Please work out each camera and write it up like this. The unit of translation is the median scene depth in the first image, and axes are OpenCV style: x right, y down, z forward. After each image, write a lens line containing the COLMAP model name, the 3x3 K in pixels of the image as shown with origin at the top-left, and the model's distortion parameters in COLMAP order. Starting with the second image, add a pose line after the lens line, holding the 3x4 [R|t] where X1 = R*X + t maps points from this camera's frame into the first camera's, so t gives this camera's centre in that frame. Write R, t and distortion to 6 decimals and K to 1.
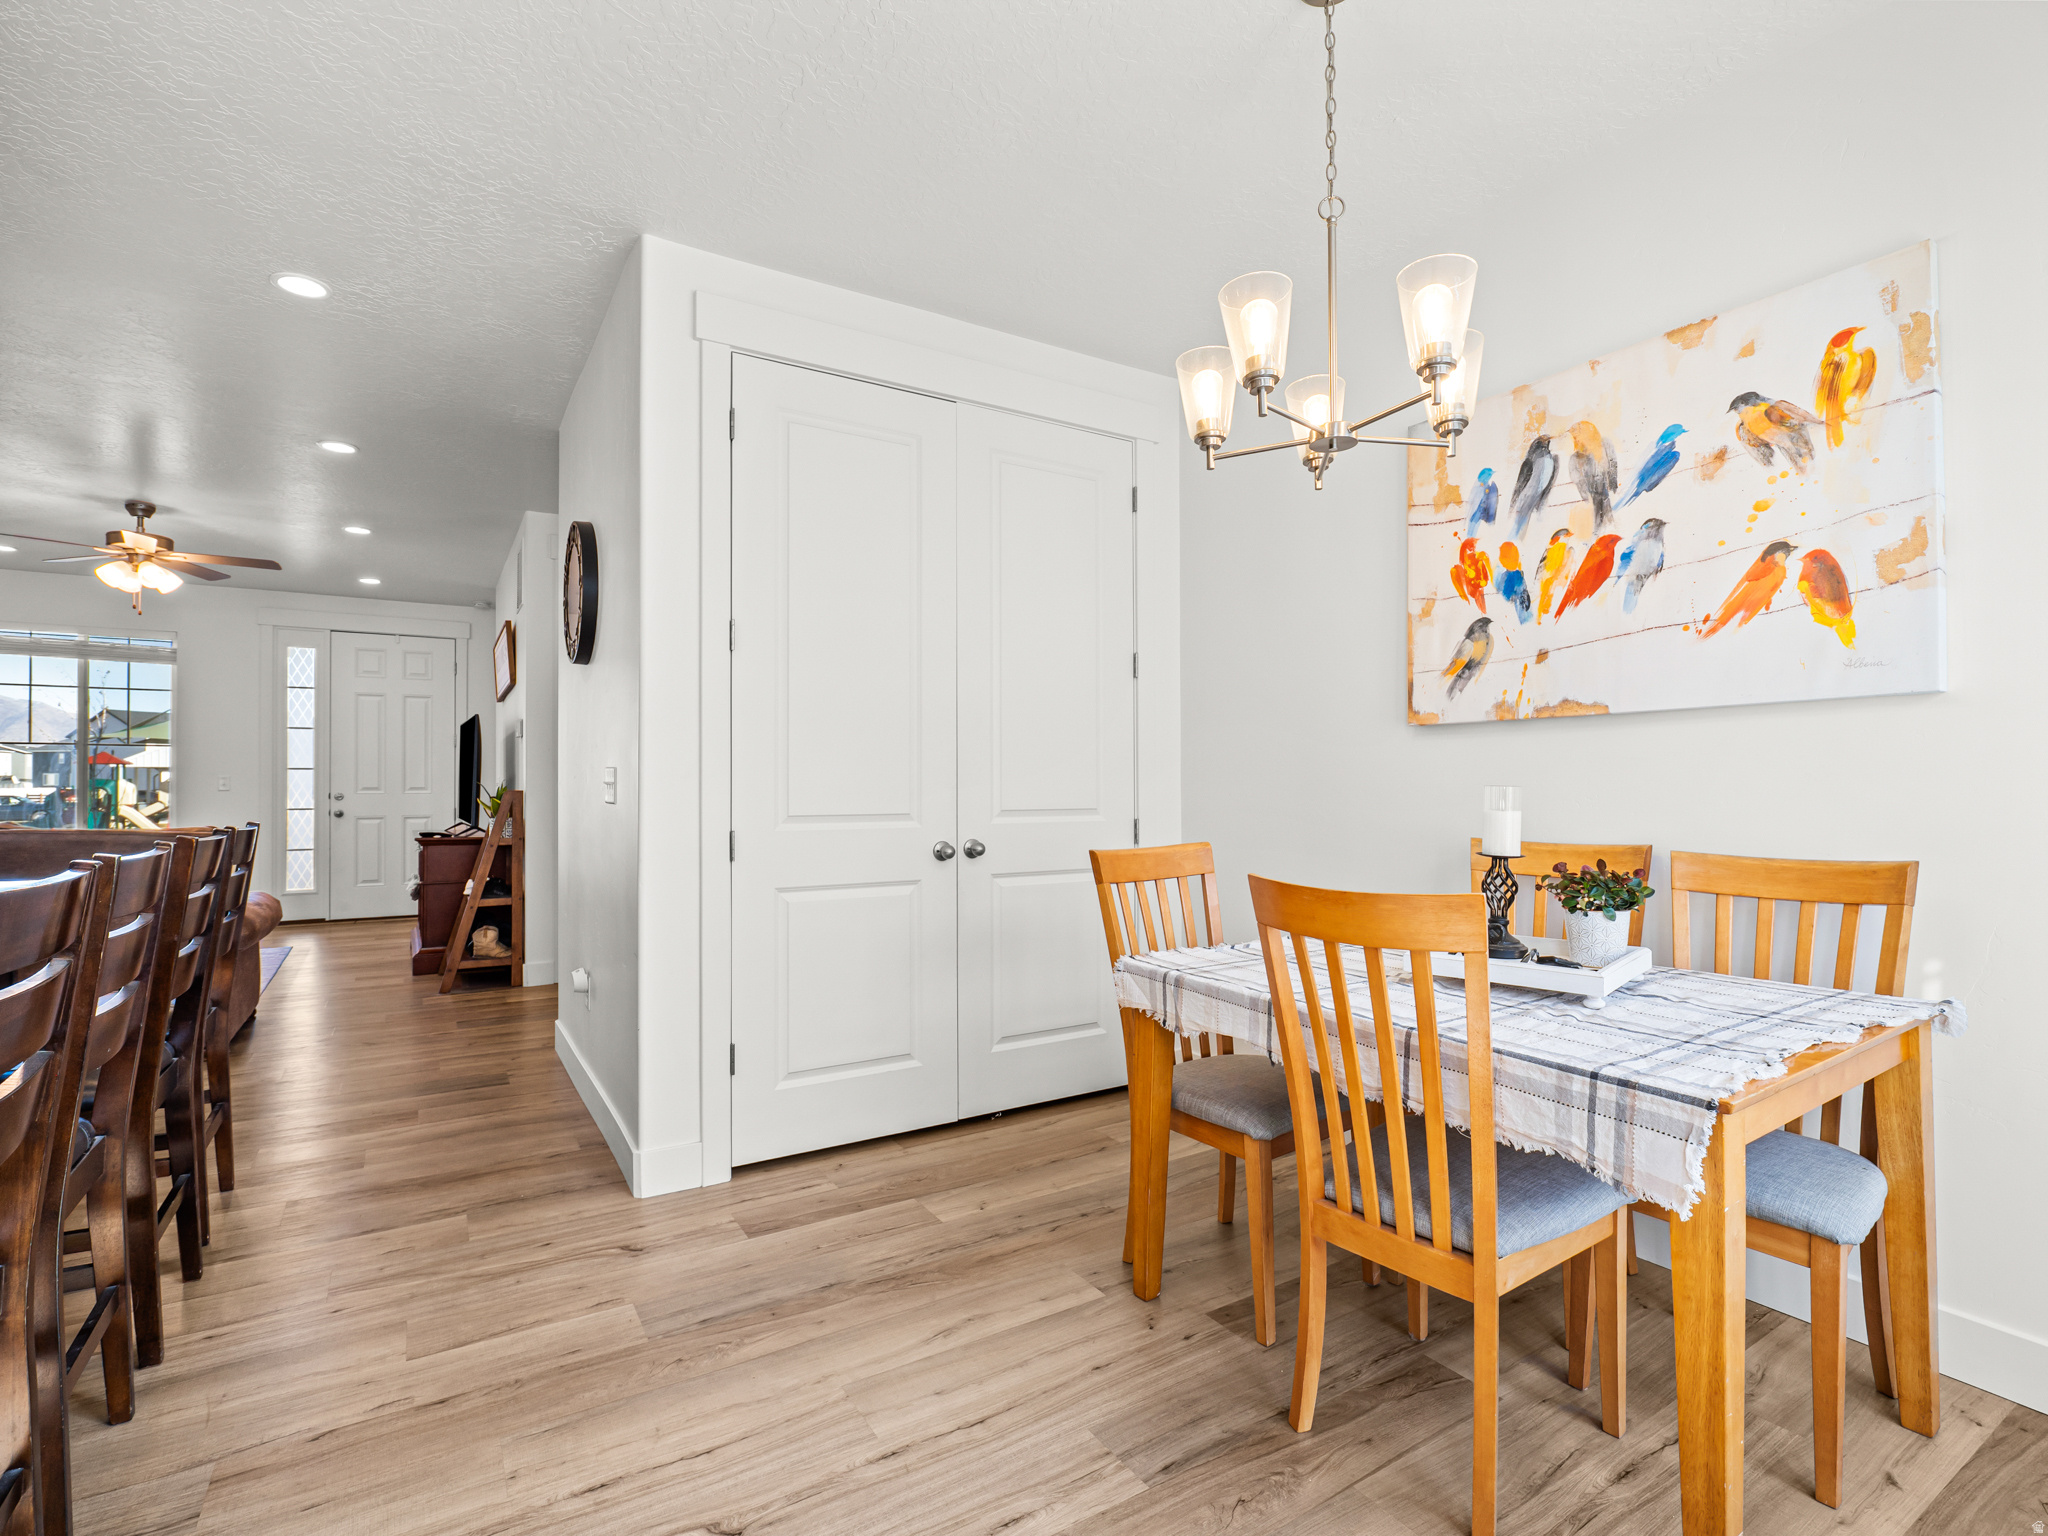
lens RADIAL K [[982.9, 0, 1027.1], [0, 982.9, 776.3], [0, 0, 1]] dist [-0.007996, -0.002787]
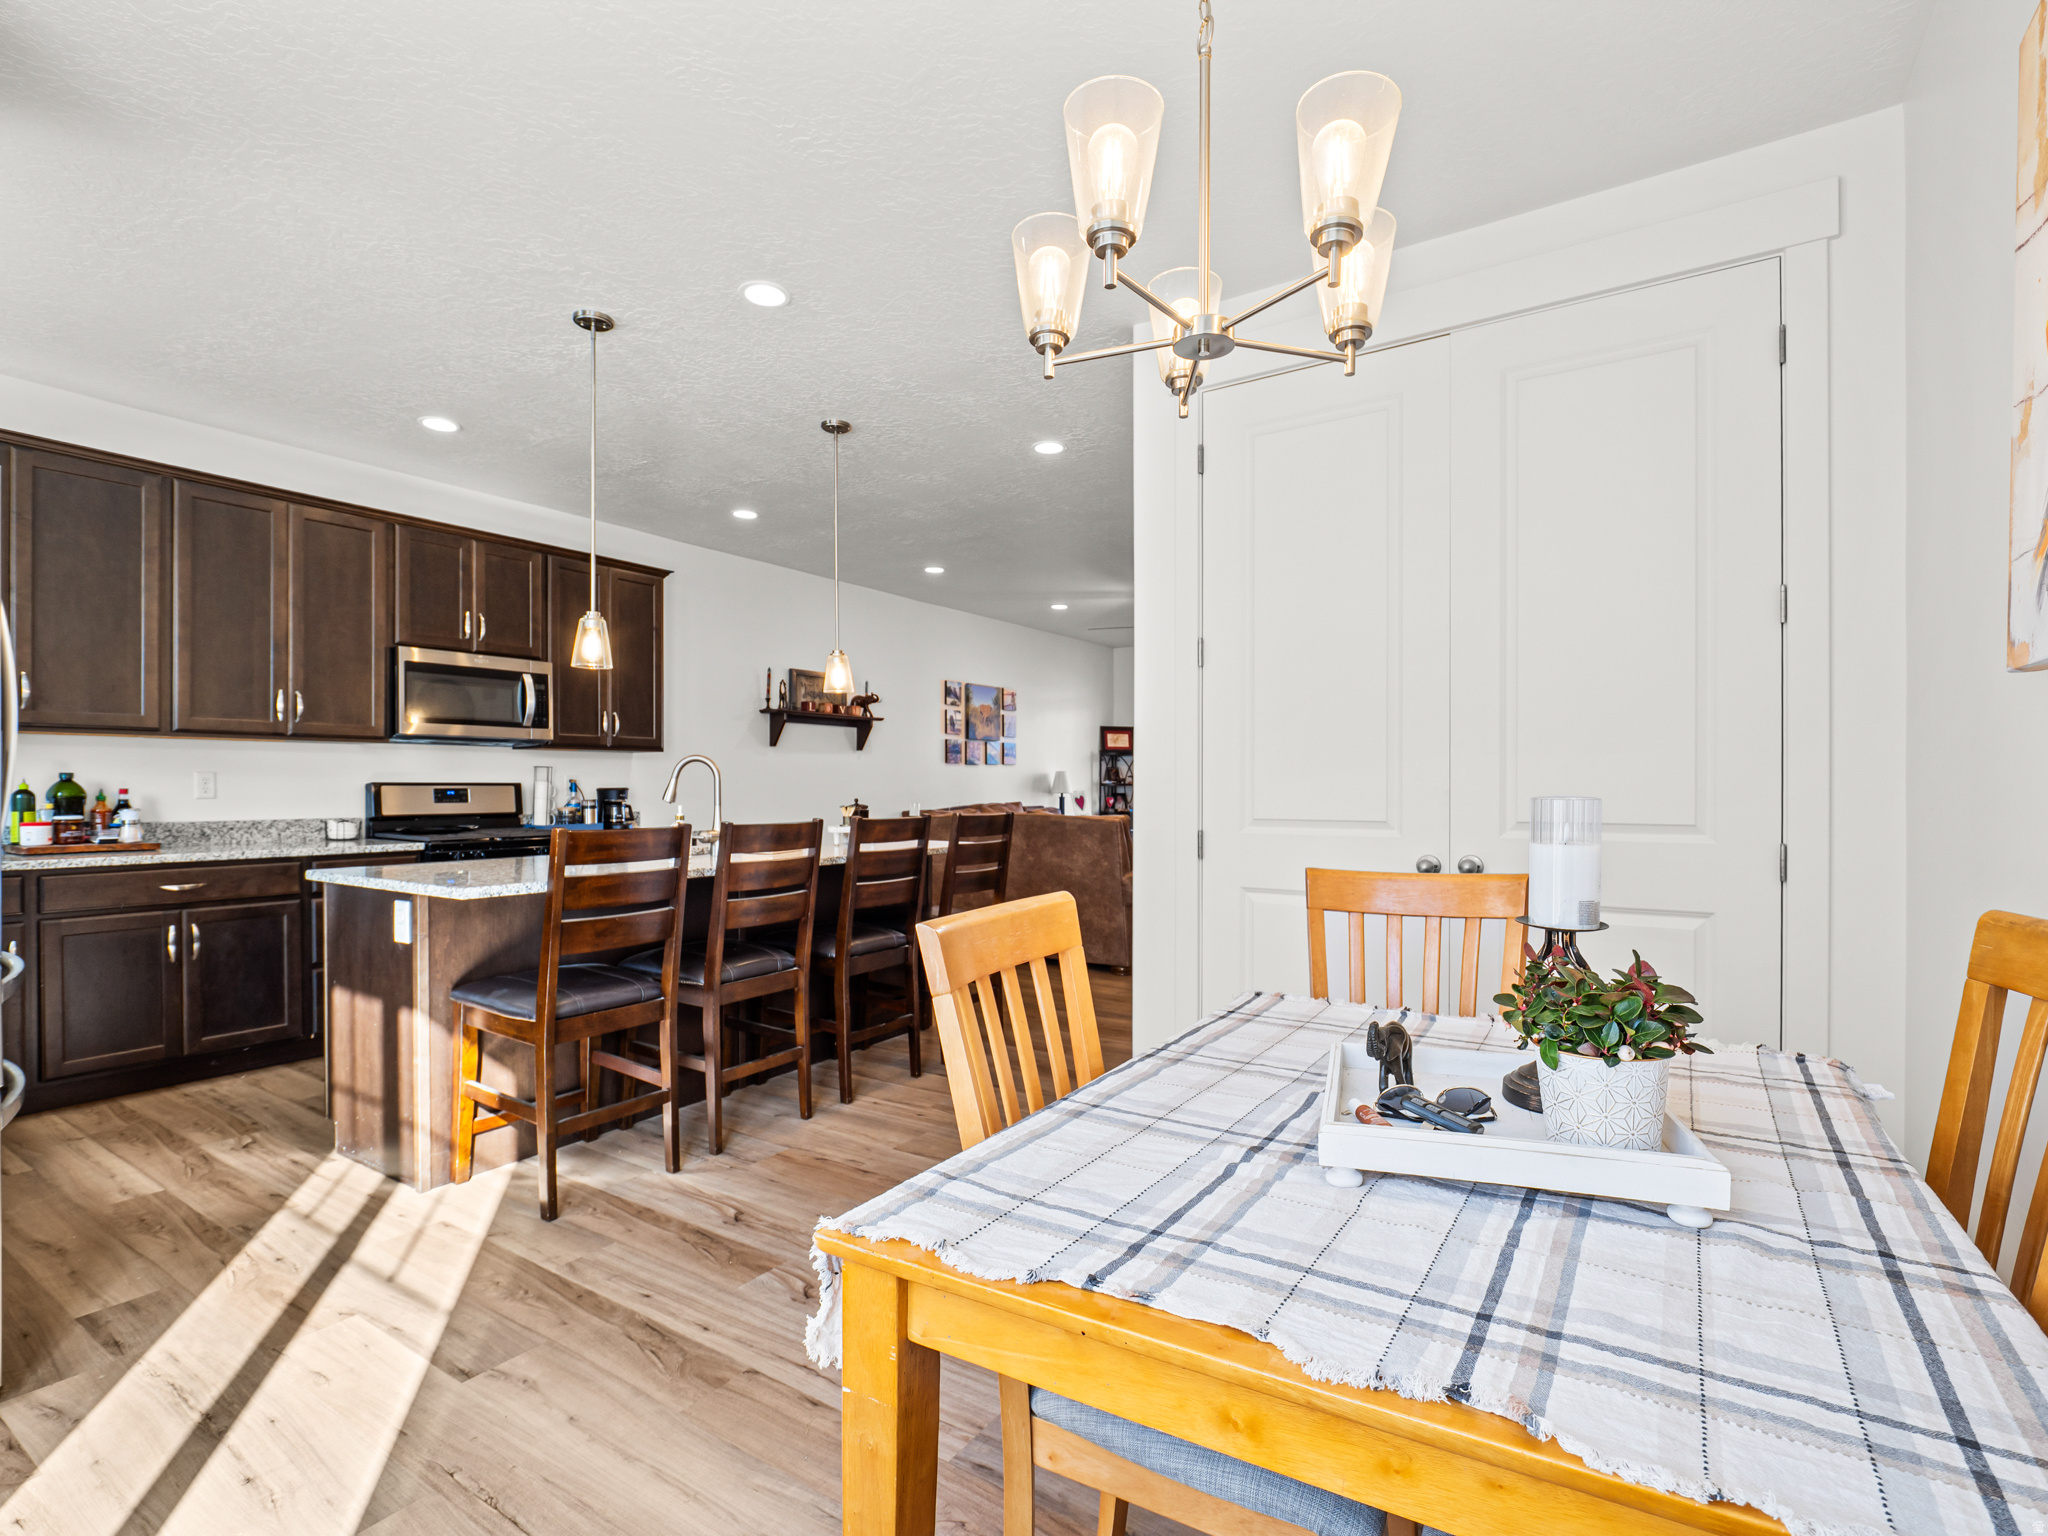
lens RADIAL K [[982.9, 0, 1016.6], [0, 982.9, 790.6], [0, 0, 1]] dist [-0.007996, -0.002787]
pose [[0.411542, 0.006394, -0.911368, 0.697746], [0.006313, 0.999931, 0.009866, -0.000874], [0.911369, -0.009813, 0.411473, 0.404836]]
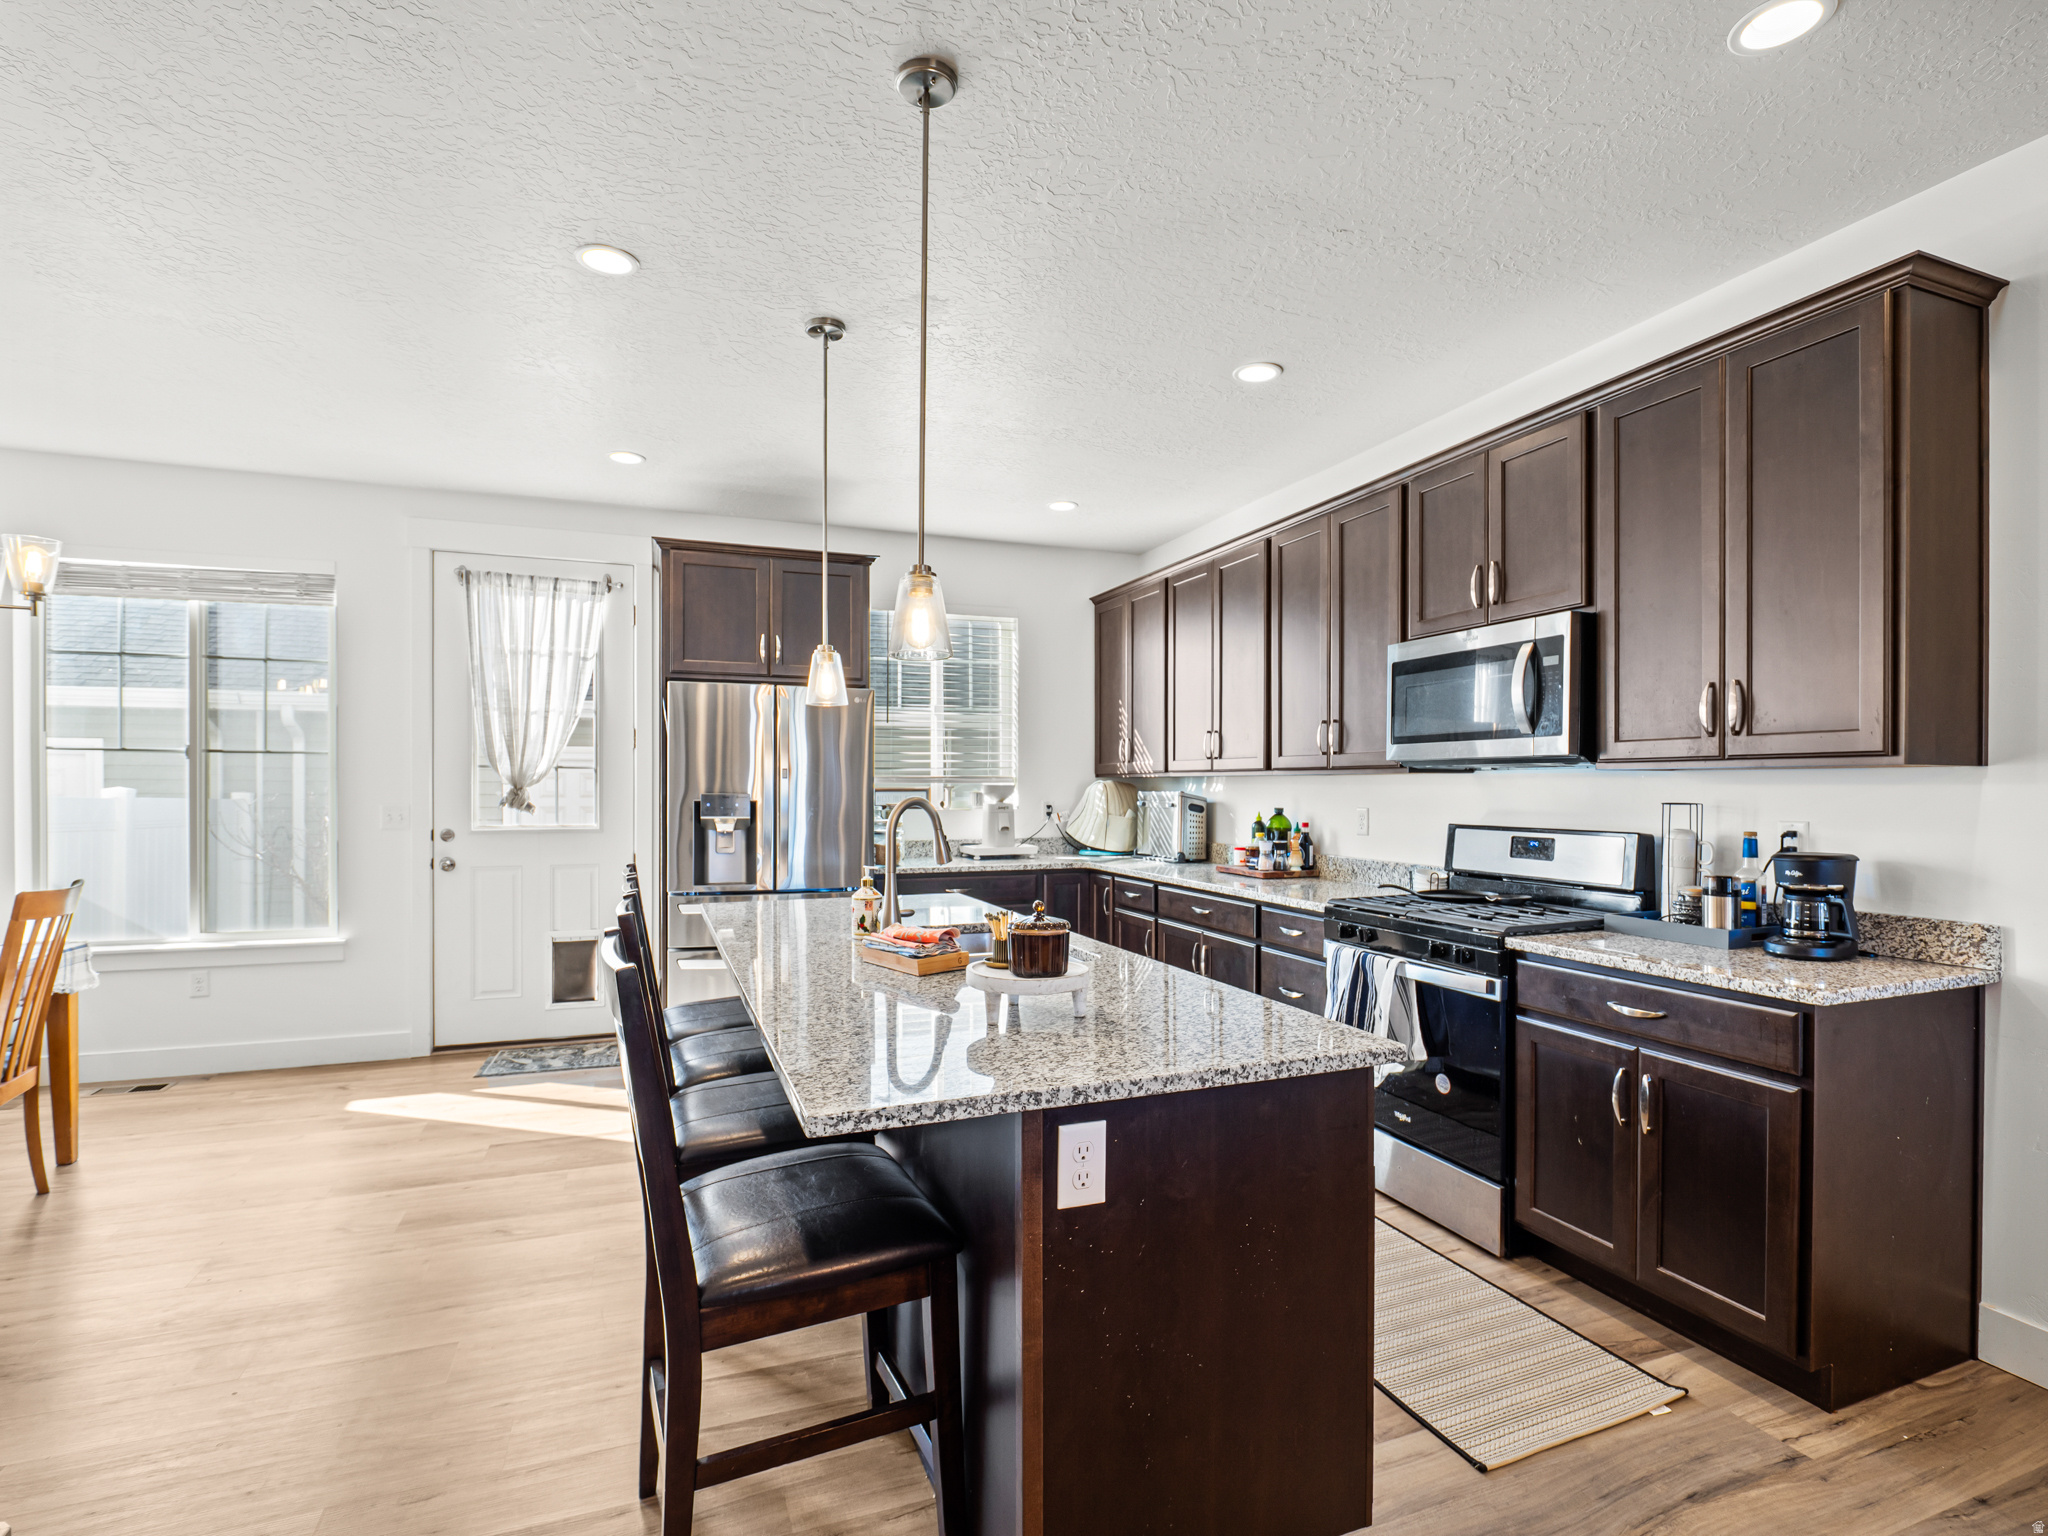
lens RADIAL K [[982.9, 0, 1023.0], [0, 982.9, 795.4], [0, 0, 1]] dist [-0.007996, -0.002787]
pose [[-0.981768, -0.003251, 0.190057, -1.159622], [-0.003182, 0.999995, 0.000669, -0.044976], [-0.190058, 0.000052, -0.981773, 1.539660]]
